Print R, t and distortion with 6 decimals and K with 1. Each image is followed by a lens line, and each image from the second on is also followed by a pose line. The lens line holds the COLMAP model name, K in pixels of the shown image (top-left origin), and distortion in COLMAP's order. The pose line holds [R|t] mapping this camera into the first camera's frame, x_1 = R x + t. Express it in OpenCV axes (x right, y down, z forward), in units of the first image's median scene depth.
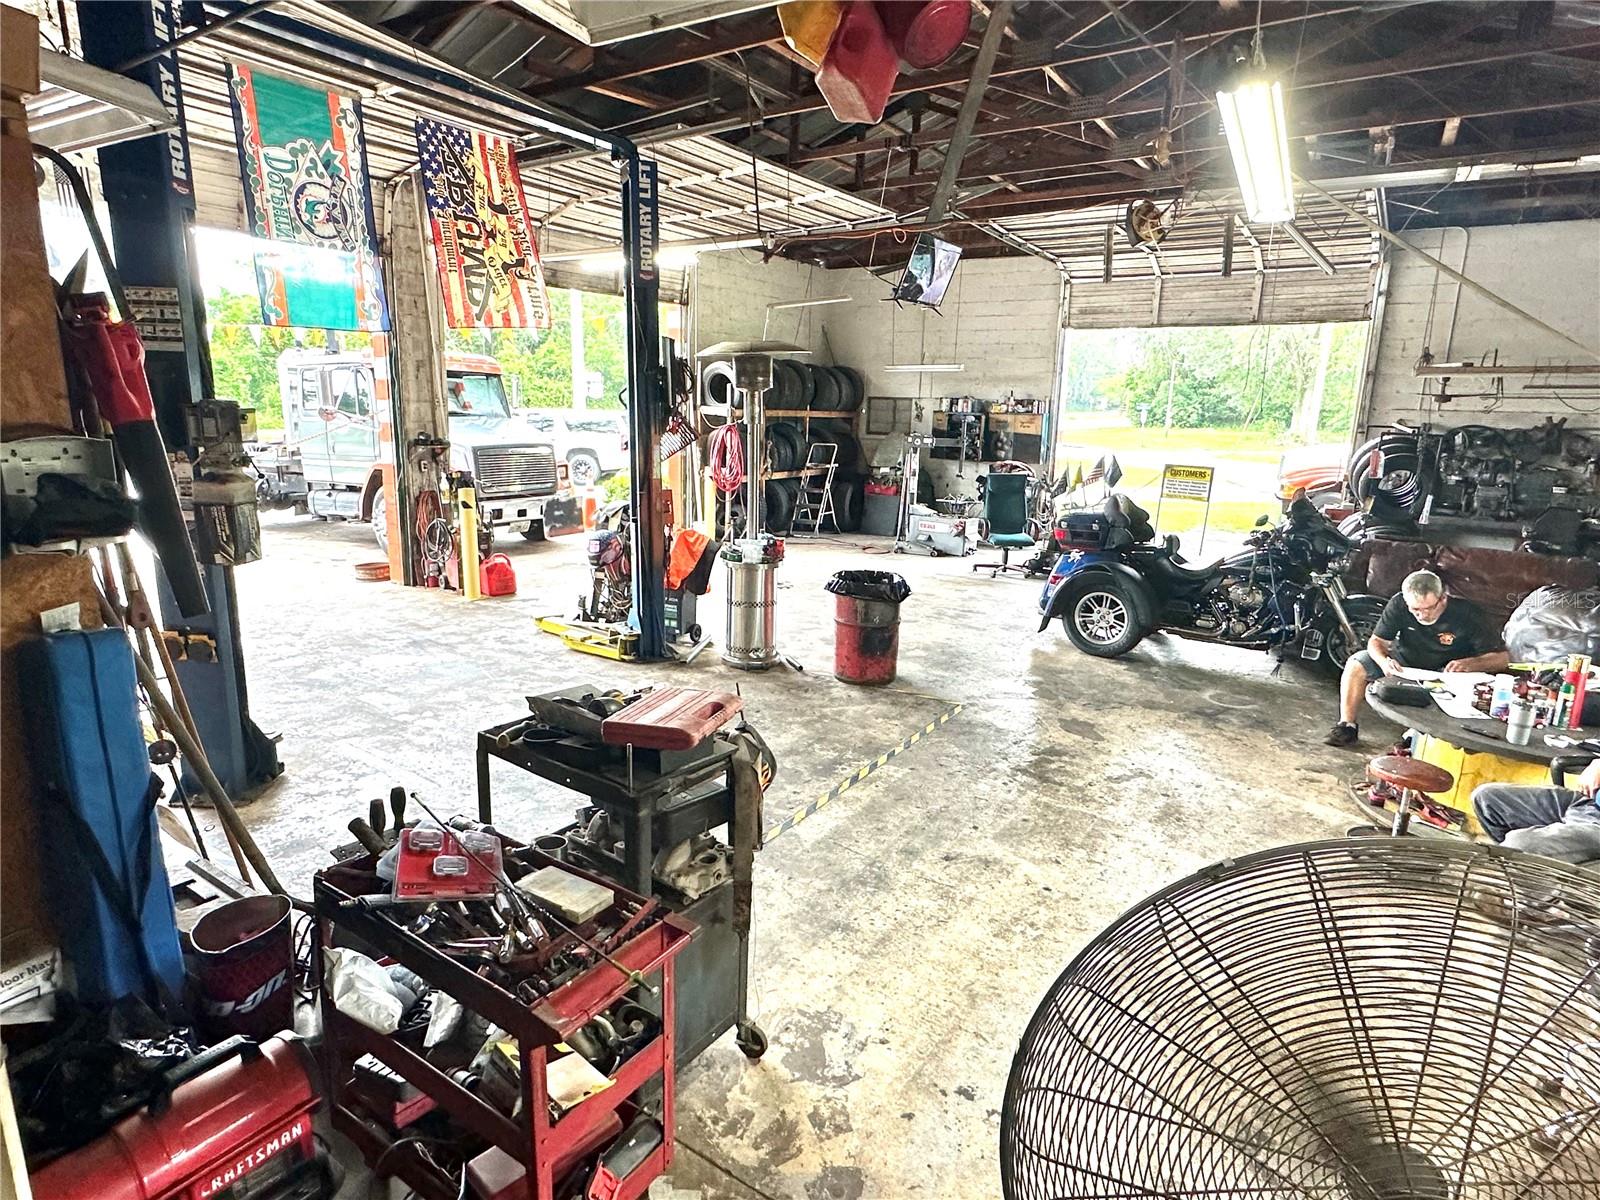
lens RADIAL K [[888.9, 0, 789.7], [0, 888.9, 589.4], [0, 0, 1]] dist [0.001300, 0.000673]
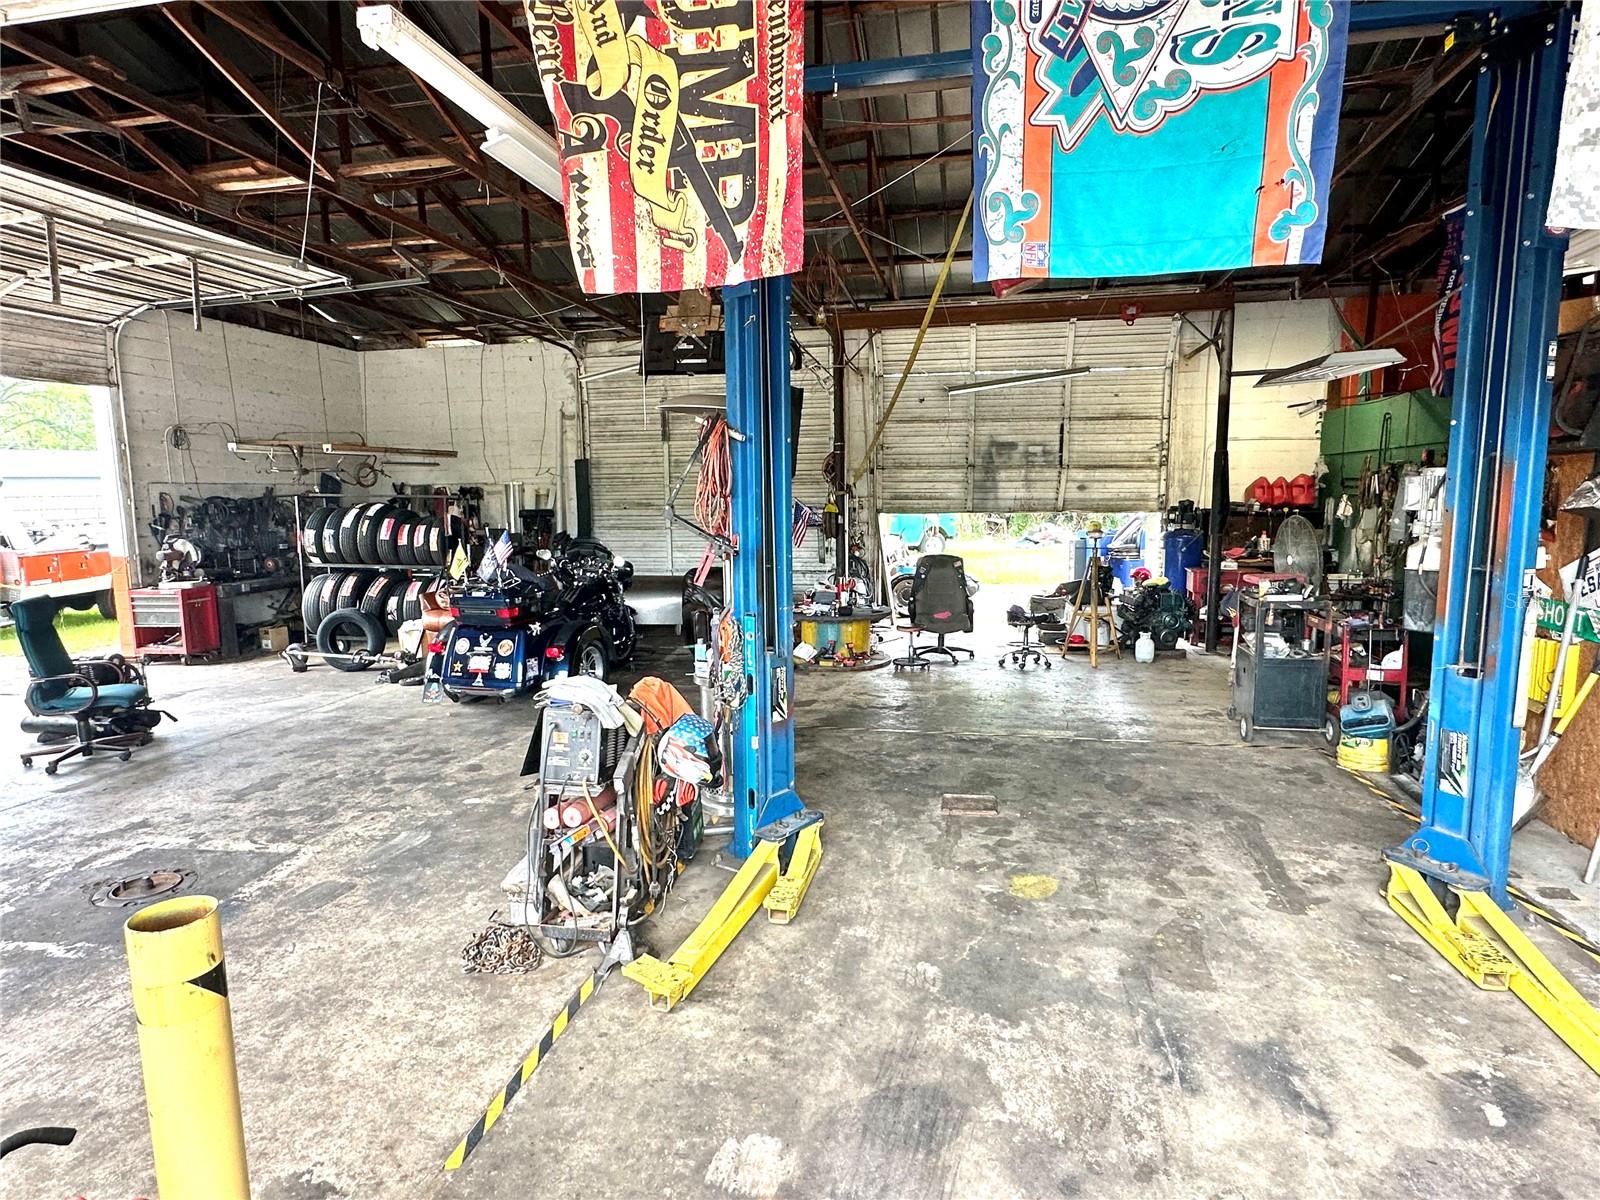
lens RADIAL K [[876.0, 0, 799.8], [0, 876.0, 602.2], [0, 0, 1]] dist [-0.002846, -0.000427]
pose [[-0.383716, -0.137698, 0.913127, -0.721344], [0.195323, 0.954346, 0.225993, -0.244327], [-0.902558, 0.265072, -0.339302, 1.131237]]
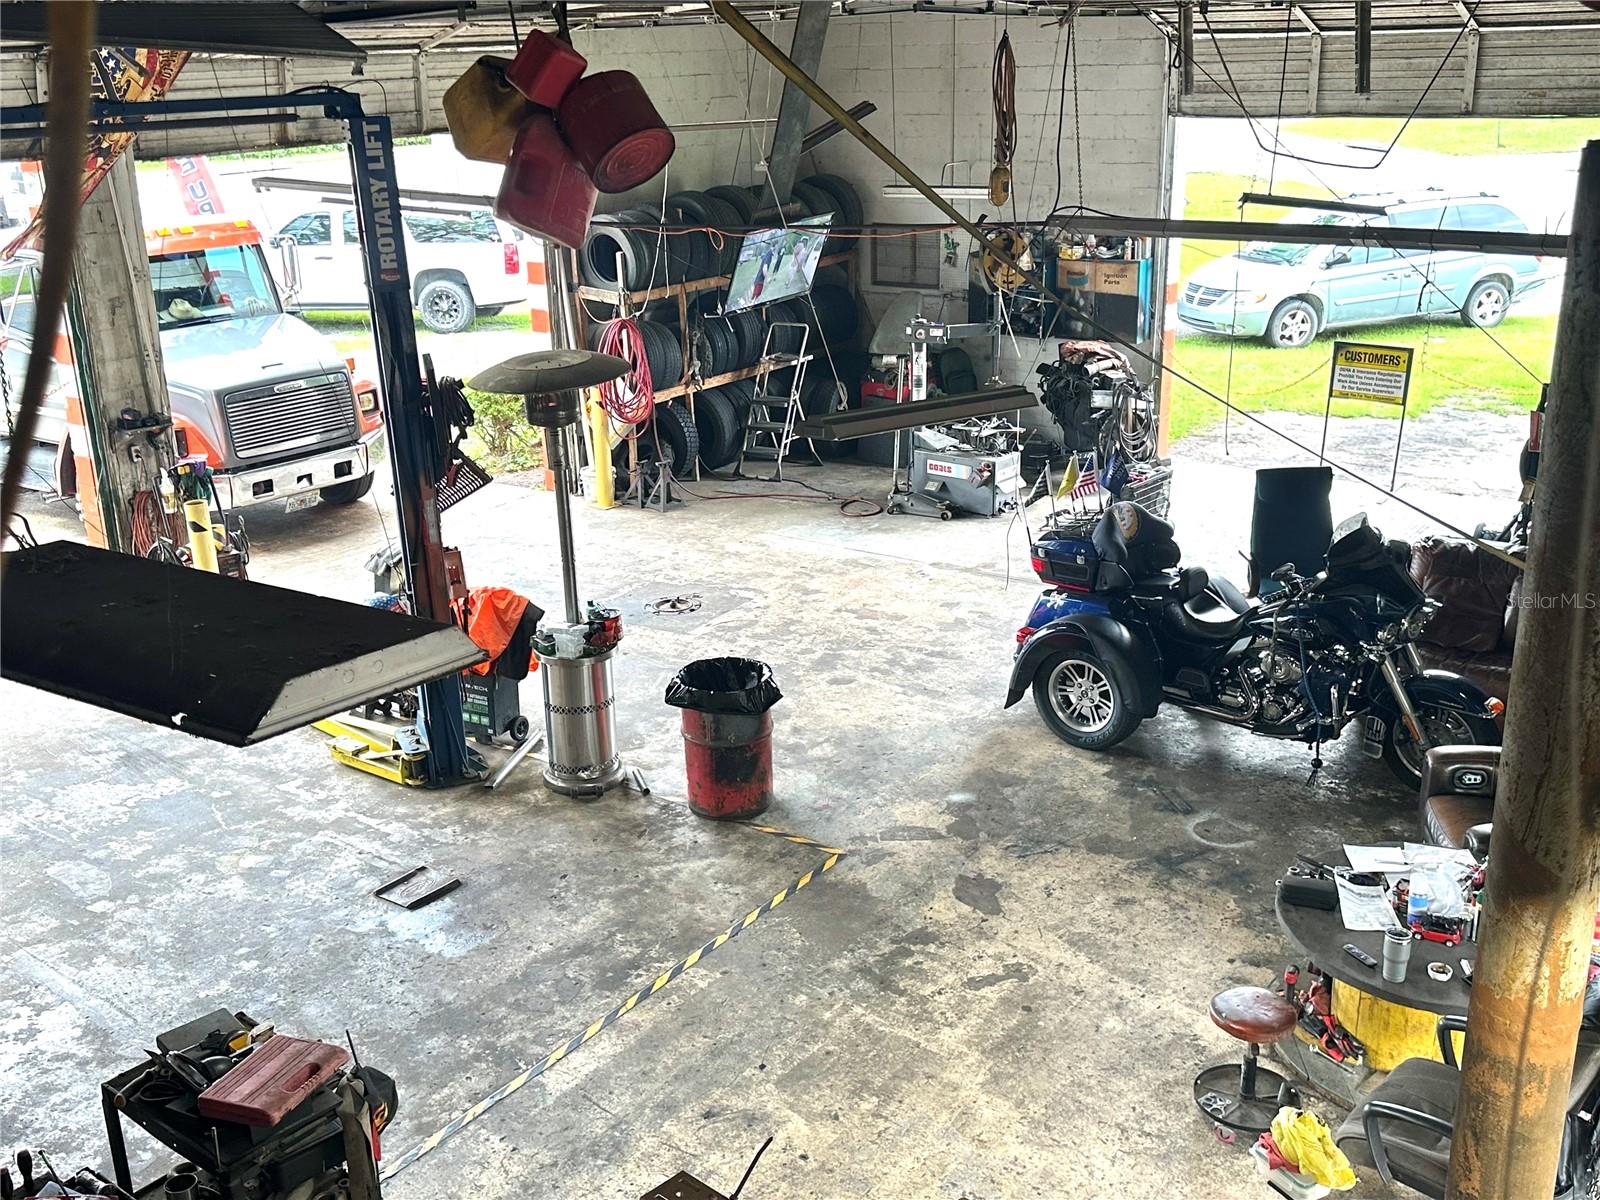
lens RADIAL K [[1596.5, 0, 800.7], [0, 1596.5, 601.8], [0, 0, 1]] dist [0.092224, 0.000000]
pose [[0.997797, -0.033903, -0.057021, 0.207472], [0.040592, 0.991875, 0.120568, -0.208437], [0.052470, -0.122617, 0.991066, -0.267985]]
